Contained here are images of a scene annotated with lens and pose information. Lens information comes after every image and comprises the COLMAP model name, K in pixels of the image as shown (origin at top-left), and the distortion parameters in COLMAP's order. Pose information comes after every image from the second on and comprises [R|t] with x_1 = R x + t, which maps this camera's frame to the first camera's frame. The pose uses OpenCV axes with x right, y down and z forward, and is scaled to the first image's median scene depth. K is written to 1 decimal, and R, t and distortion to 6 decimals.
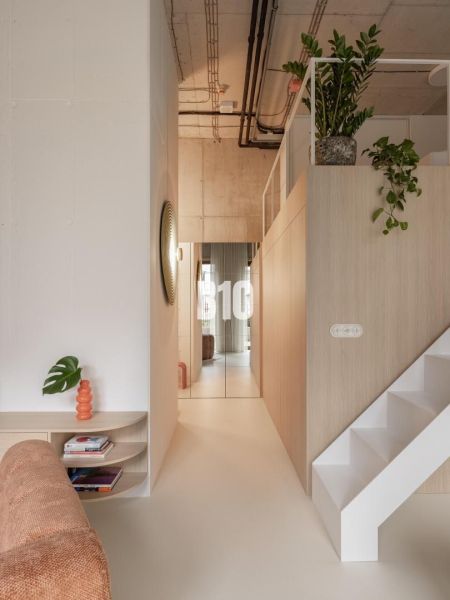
lens RADIAL K [[375.7, 0, 225.9], [0, 375.7, 311.7], [0, 0, 1]] dist [0.004789, 0.001571]
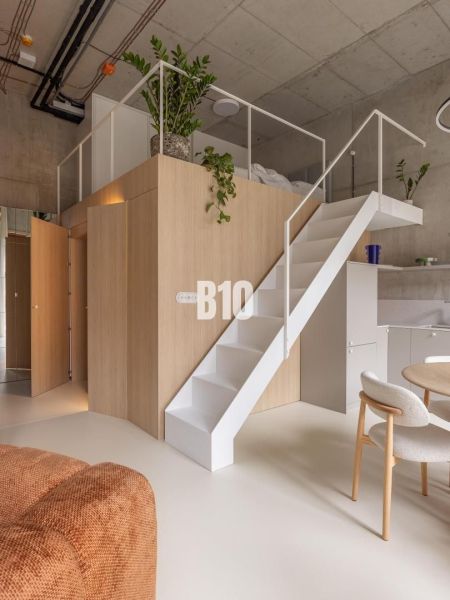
lens RADIAL K [[360.3, 0, 225.0], [0, 360.3, 300.0], [0, 0, 1]] dist [0.002745, 0.000459]
pose [[0.783144, 0.002198, 0.621836, -0.310310], [-0.011838, 0.999865, 0.011375, 0.041936], [-0.621727, -0.016270, 0.783065, 0.008724]]
